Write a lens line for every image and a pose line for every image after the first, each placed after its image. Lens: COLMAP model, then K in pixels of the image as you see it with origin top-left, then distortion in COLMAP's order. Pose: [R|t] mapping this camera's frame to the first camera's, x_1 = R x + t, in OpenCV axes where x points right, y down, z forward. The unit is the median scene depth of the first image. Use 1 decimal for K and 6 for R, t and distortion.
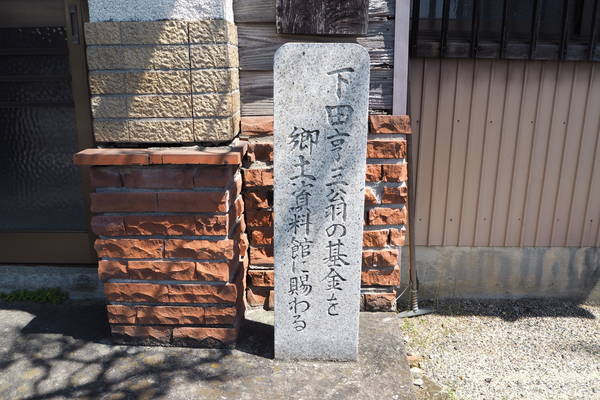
lens RADIAL K [[523.5, 0, 299.3], [0, 523.5, 199.5], [0, 0, 1]] dist [-0.014302, 0.004383]
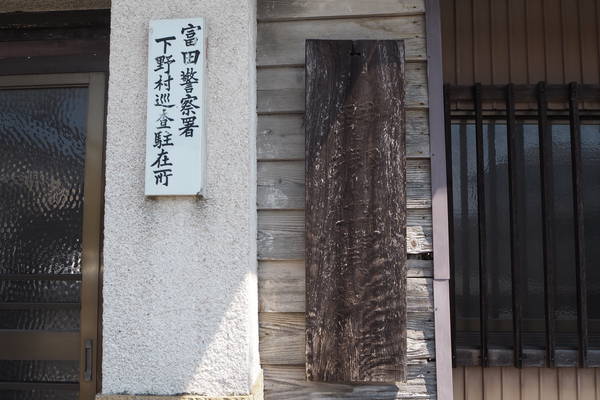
lens RADIAL K [[523.5, 0, 300.5], [0, 523.5, 201.7], [0, 0, 1]] dist [-0.014302, 0.004383]
pose [[0.999494, -0.009256, -0.030422, -0.022386], [-0.001277, 0.944240, -0.329256, -0.305369], [0.031774, 0.329128, 0.943751, 0.040036]]
